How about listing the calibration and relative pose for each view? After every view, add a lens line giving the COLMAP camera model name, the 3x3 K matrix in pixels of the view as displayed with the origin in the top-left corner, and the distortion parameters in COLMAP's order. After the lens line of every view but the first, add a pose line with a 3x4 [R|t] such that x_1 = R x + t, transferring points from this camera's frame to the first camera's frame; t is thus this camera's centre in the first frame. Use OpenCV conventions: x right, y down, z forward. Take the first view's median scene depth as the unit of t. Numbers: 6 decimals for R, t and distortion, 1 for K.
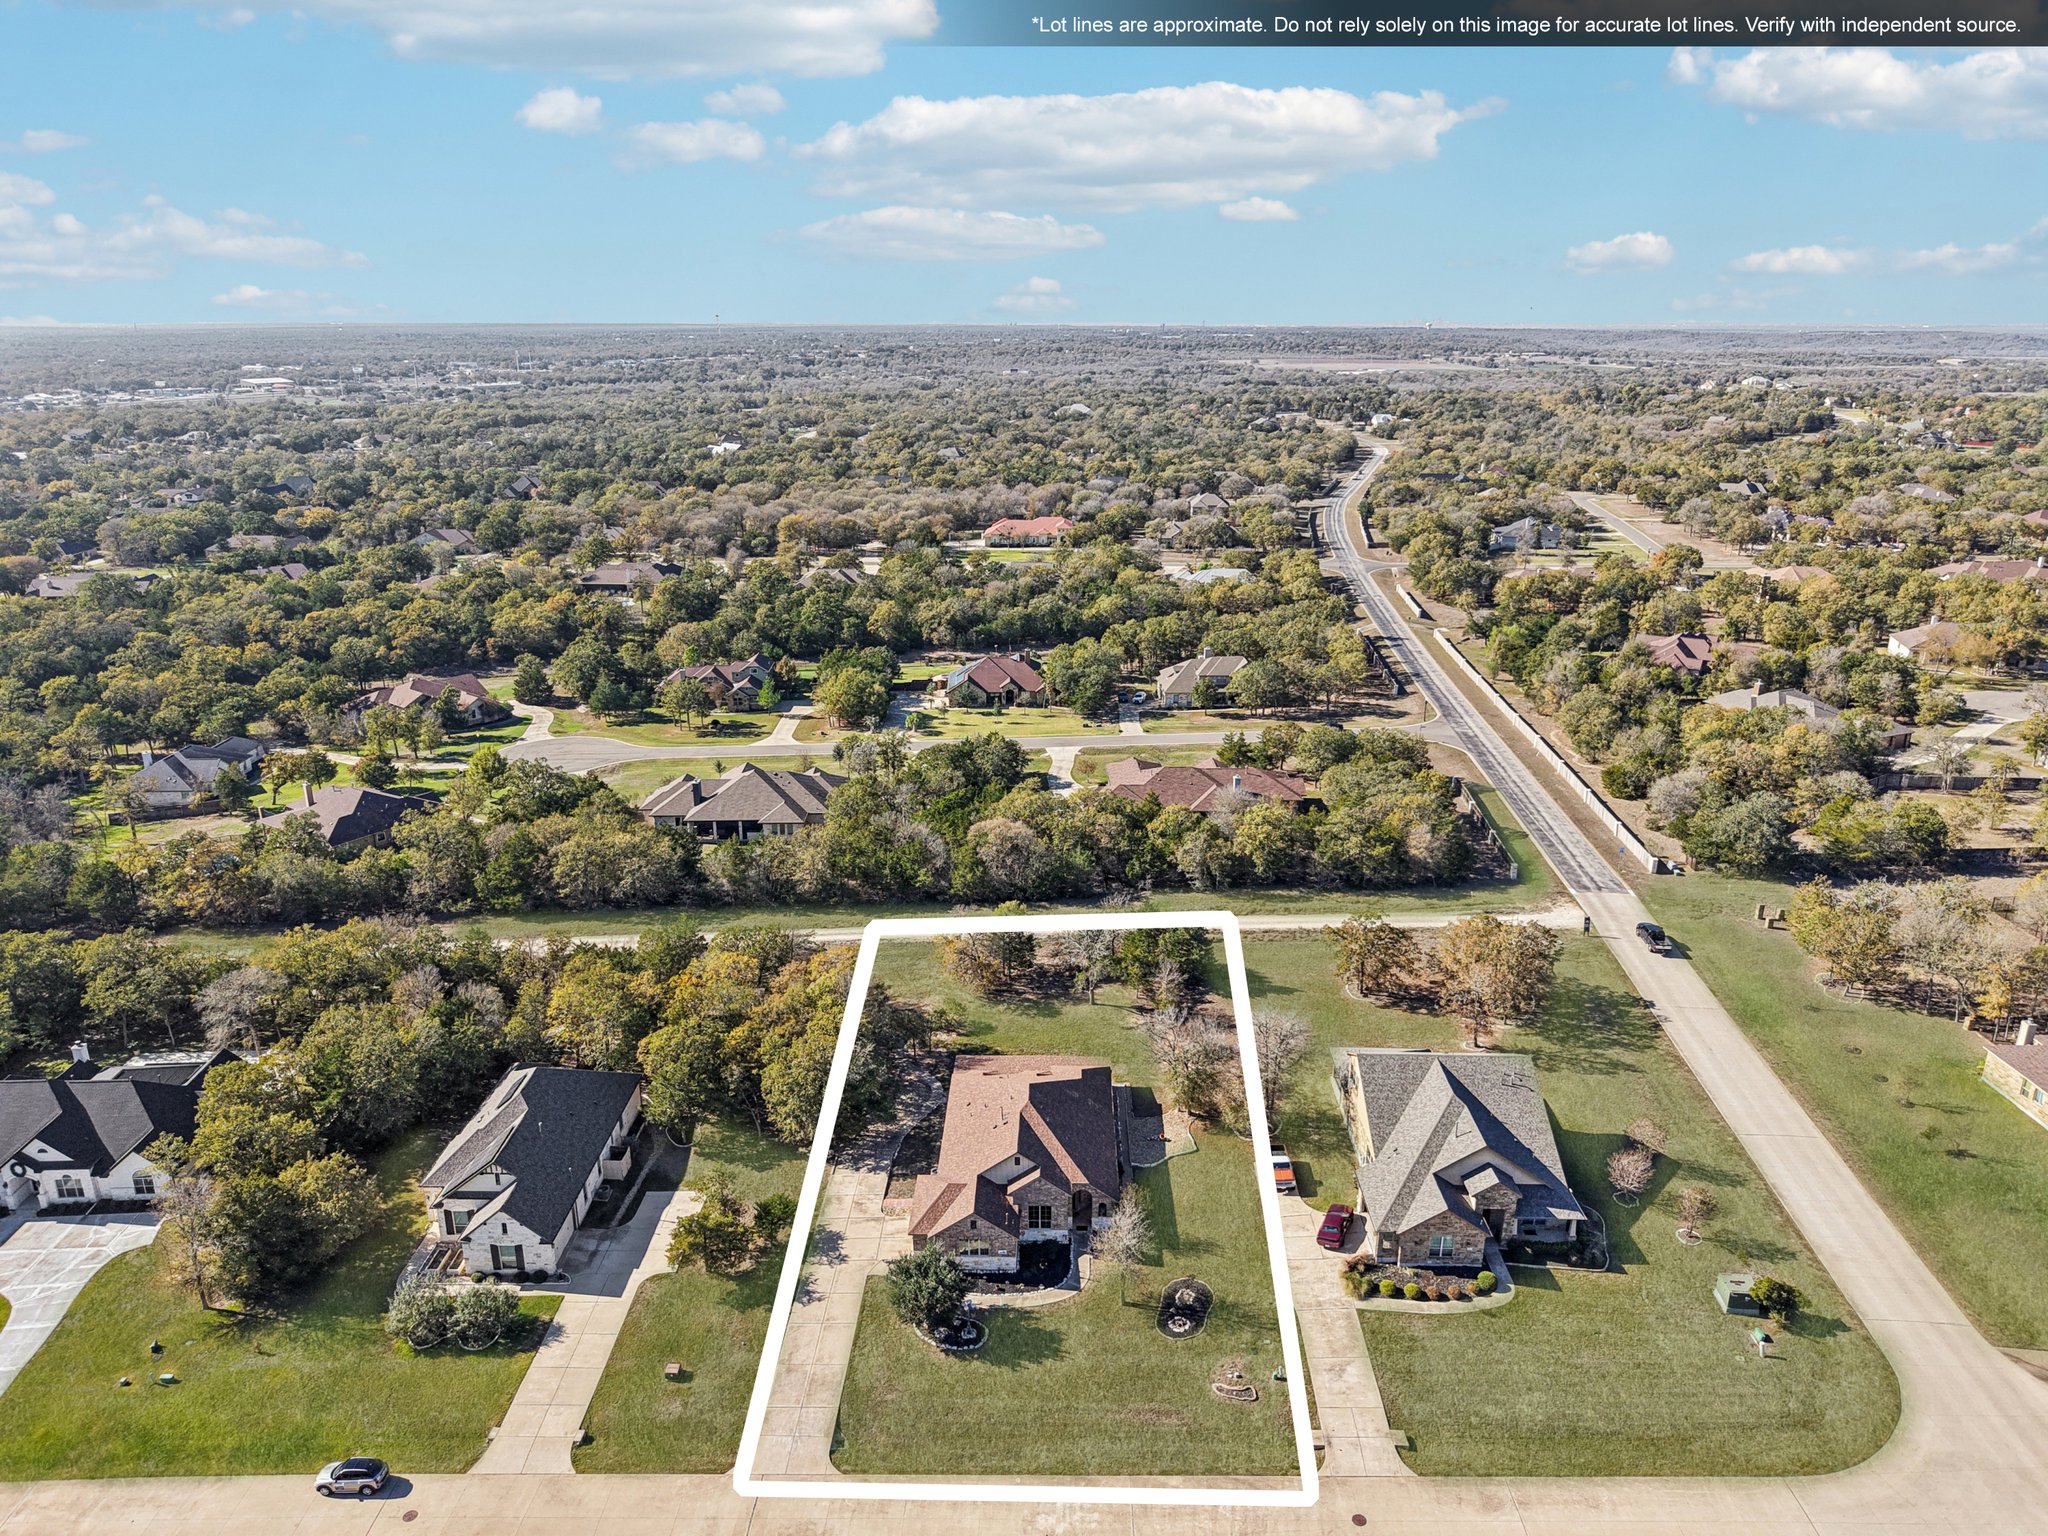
lens RADIAL K [[1369.7, 0, 1028.4], [0, 1369.7, 780.4], [0, 0, 1]] dist [0.050045, -0.065304]
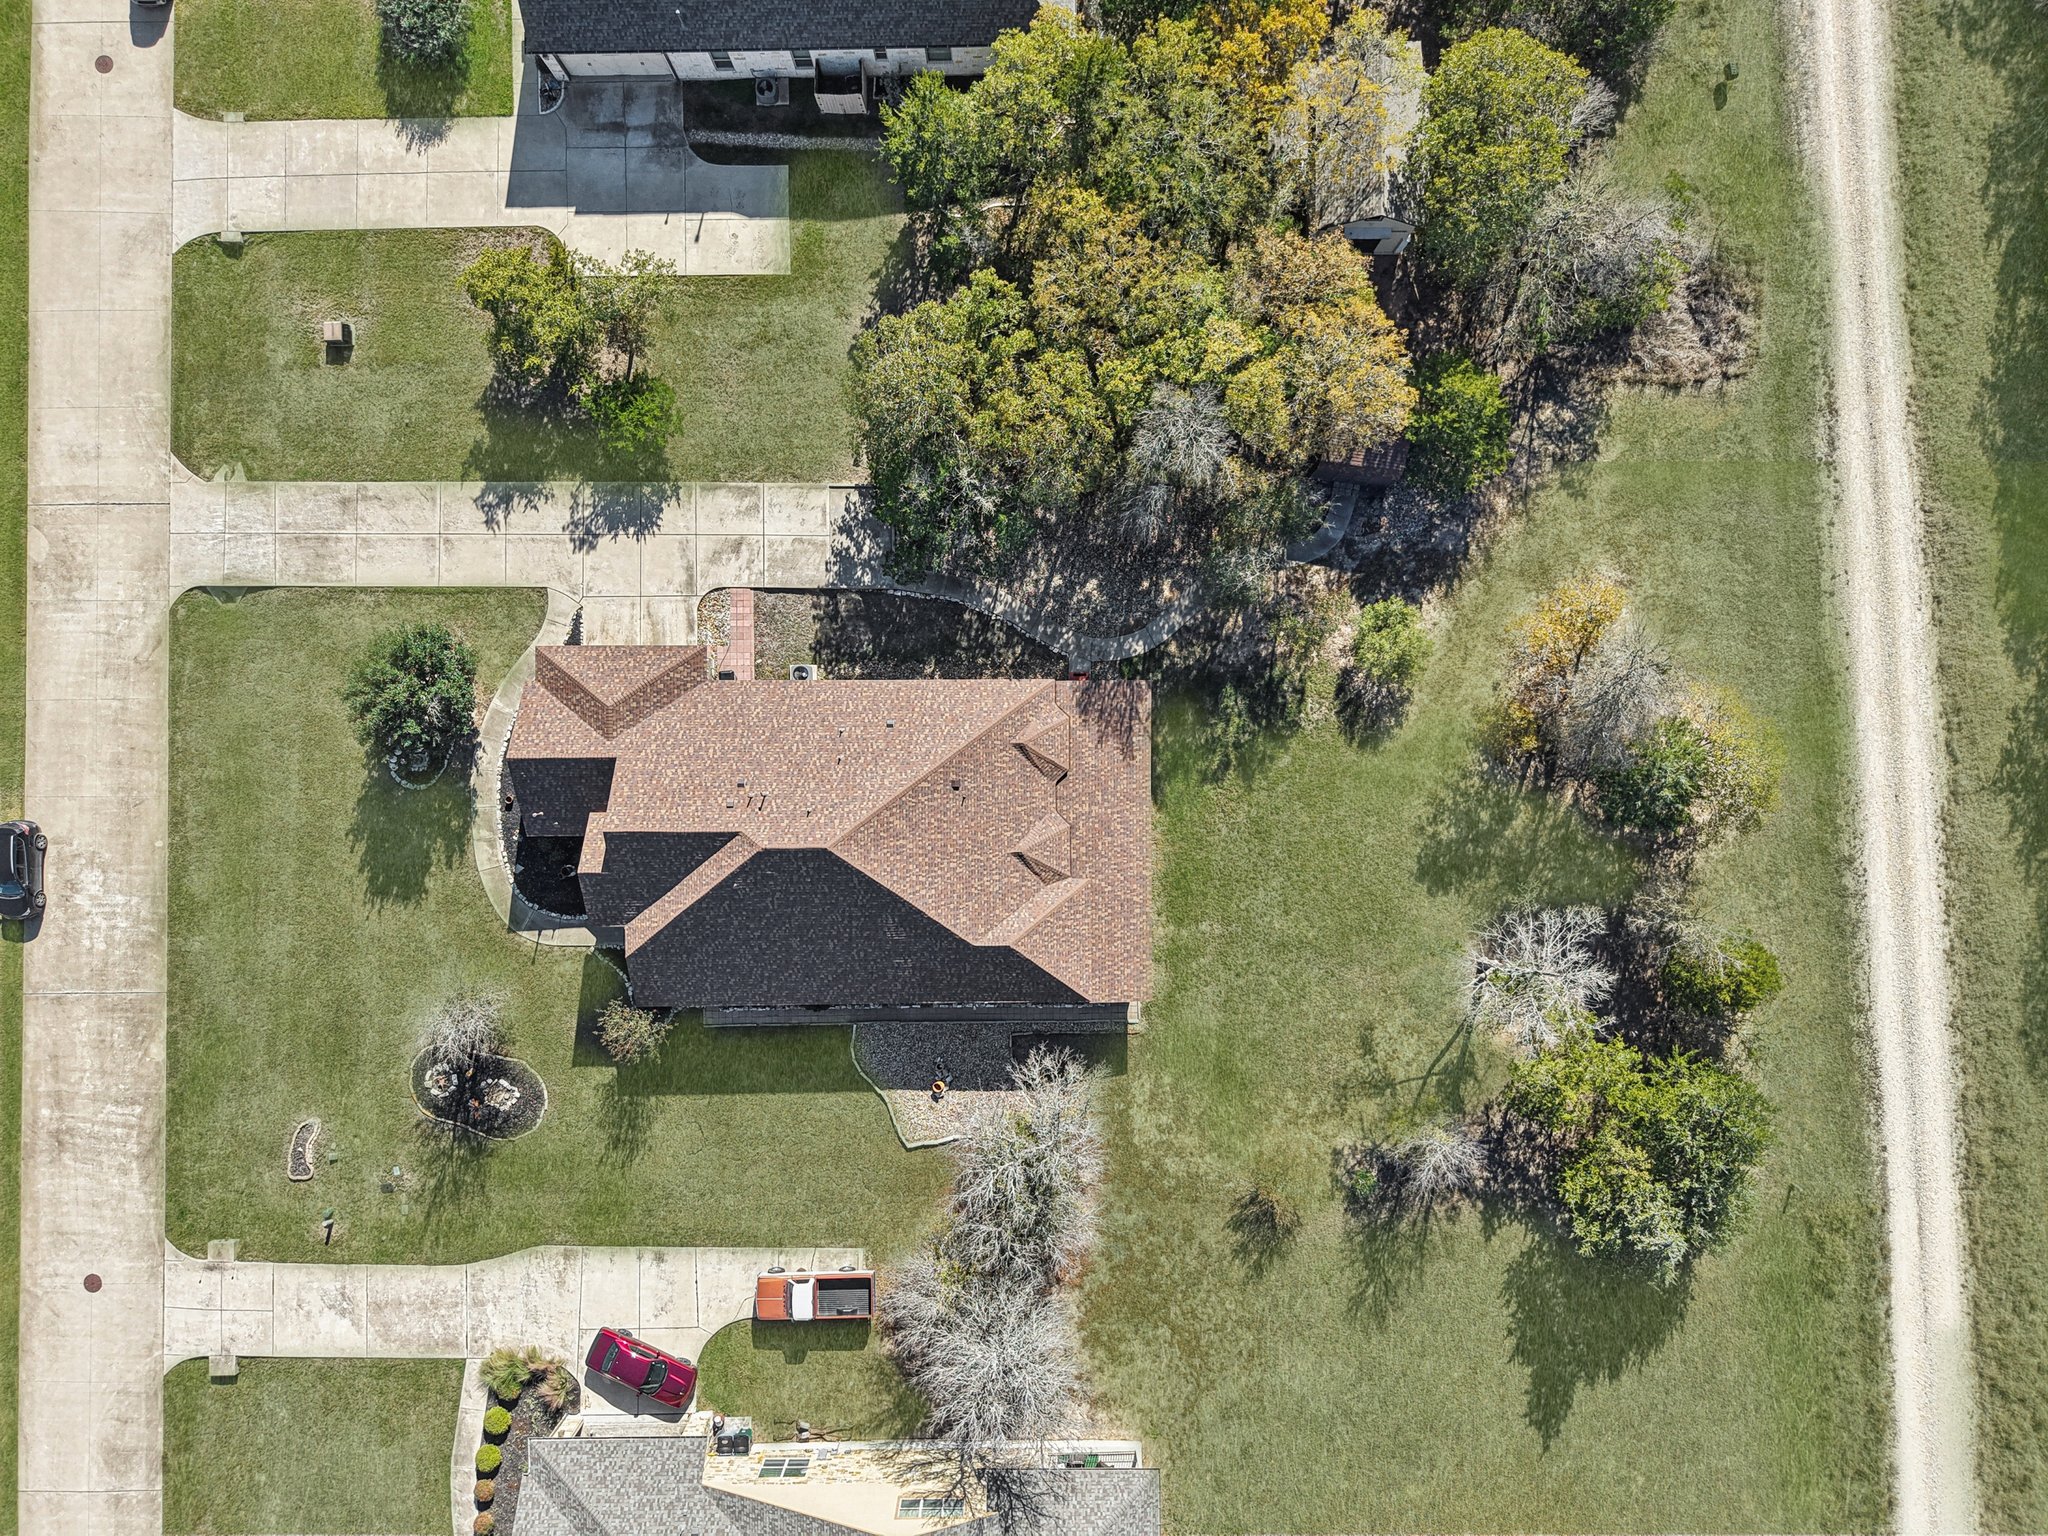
lens RADIAL K [[1369.7, 0, 1028.4], [0, 1369.7, 780.4], [0, 0, 1]] dist [0.050045, -0.065304]
pose [[0.031223, 0.999495, 0.005871, -0.020695], [-0.317077, 0.004334, 0.948390, -0.230974], [0.947886, -0.031473, 0.317053, 0.774663]]
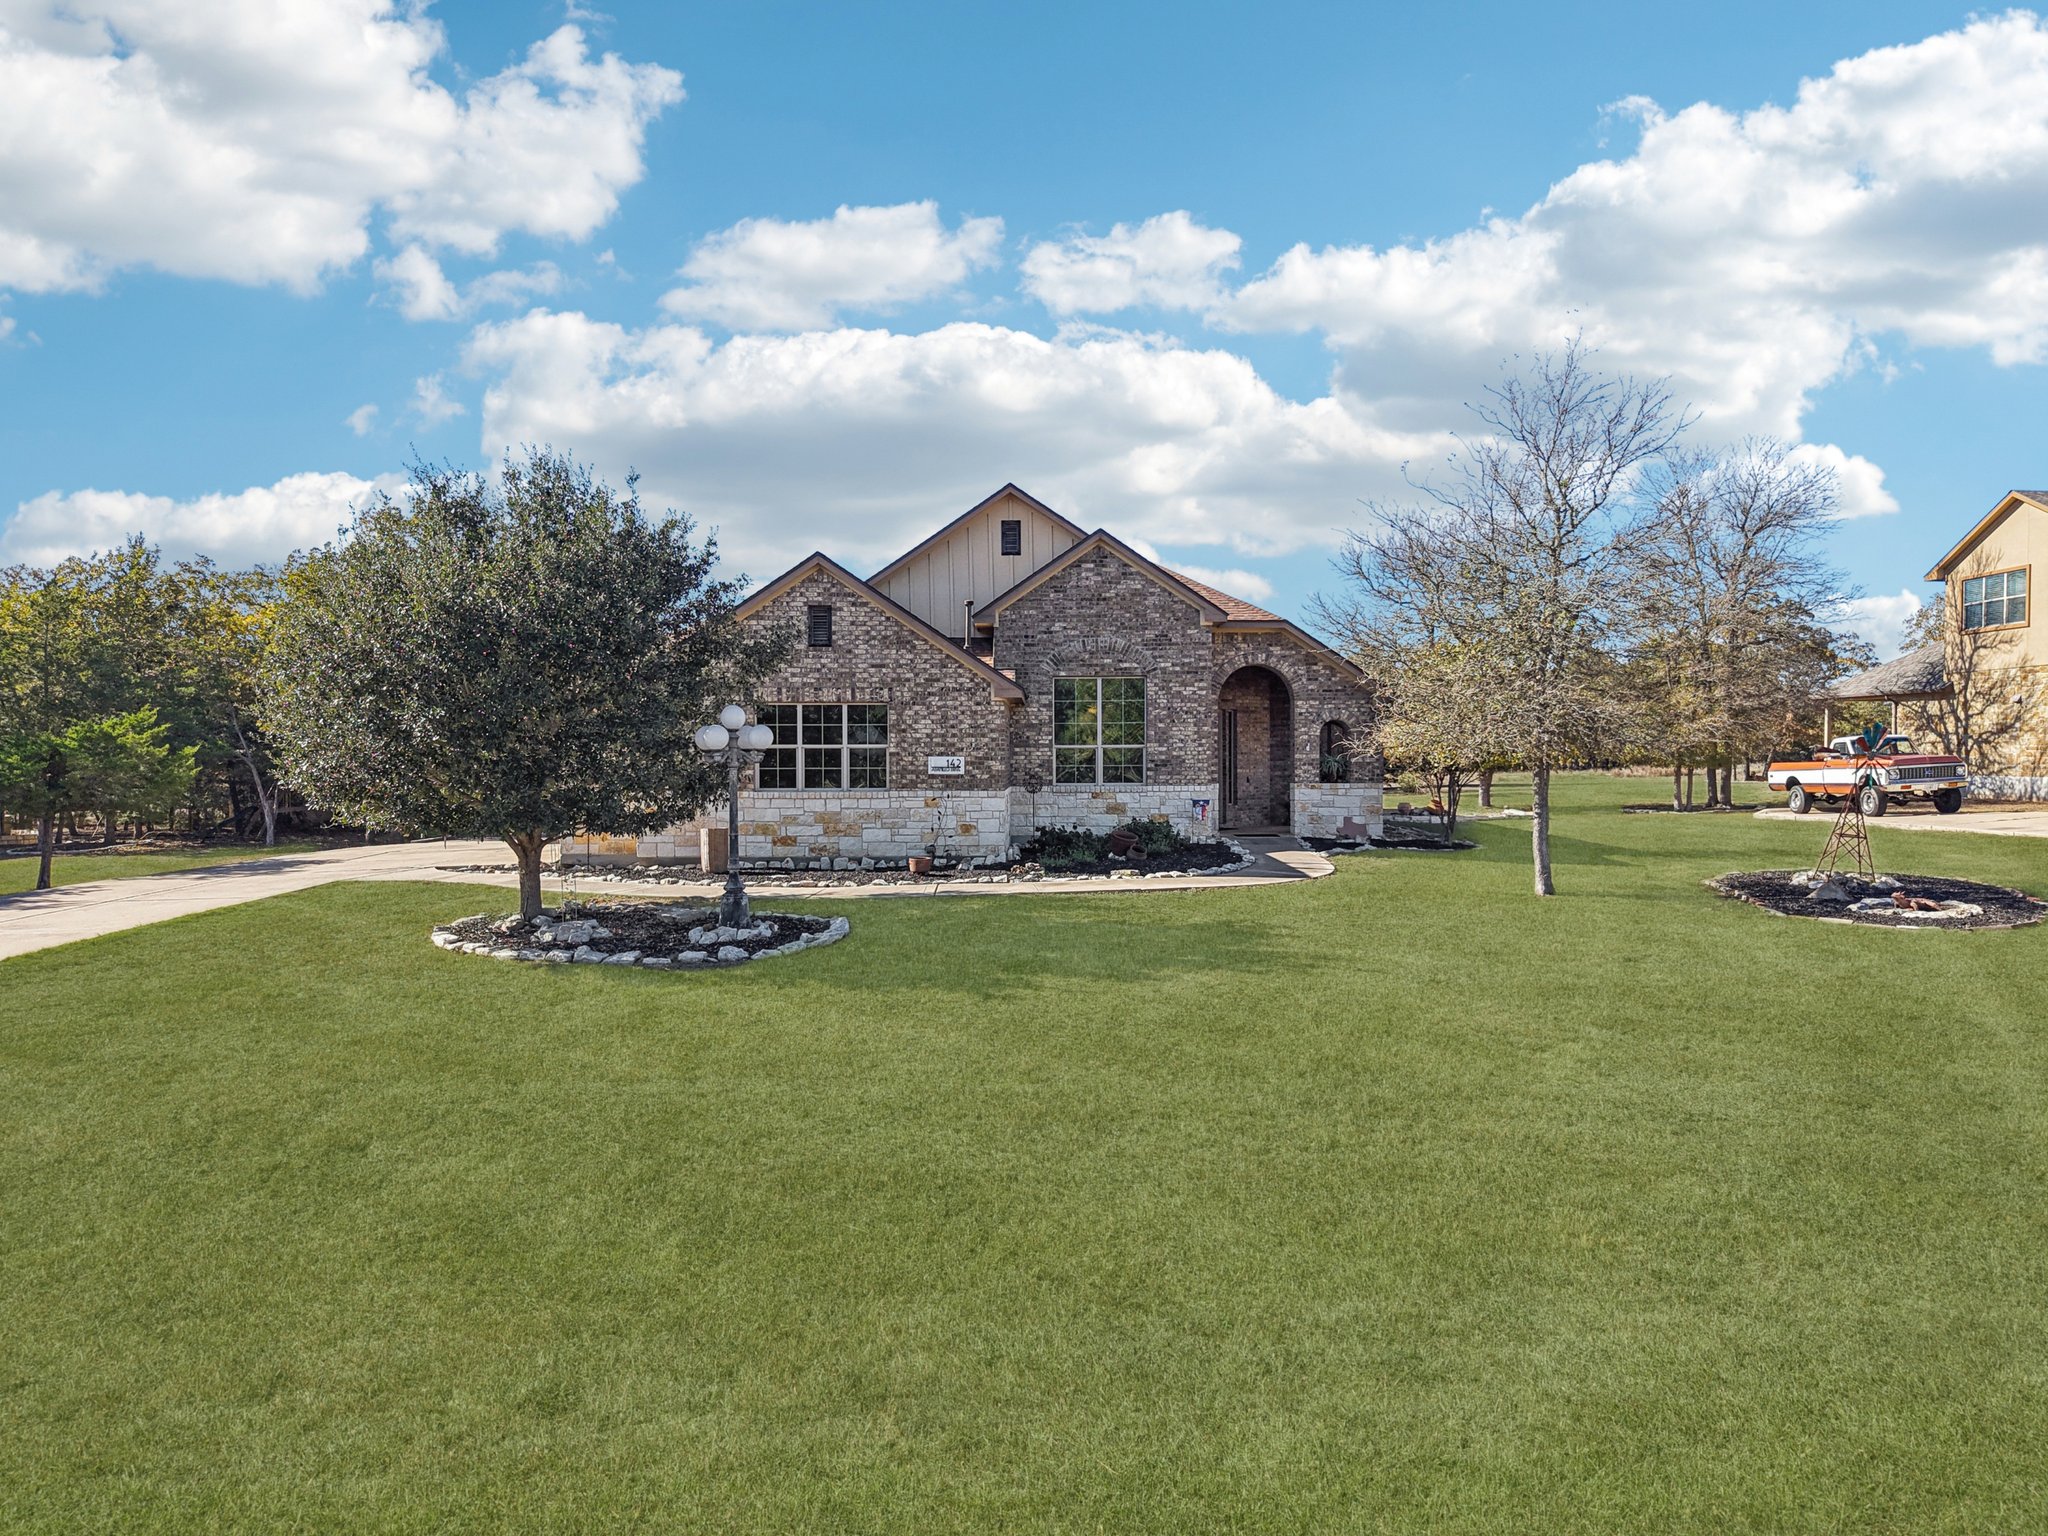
lens RADIAL K [[1354.6, 0, 1033.5], [0, 1354.6, 795.7], [0, 0, 1]] dist [0.122702, -0.187109]
pose [[0.999916, 0.001407, 0.012902, -0.005586], [0.002330, 0.958491, -0.285114, 0.314607], [-0.012768, 0.285120, 0.958407, 0.601802]]
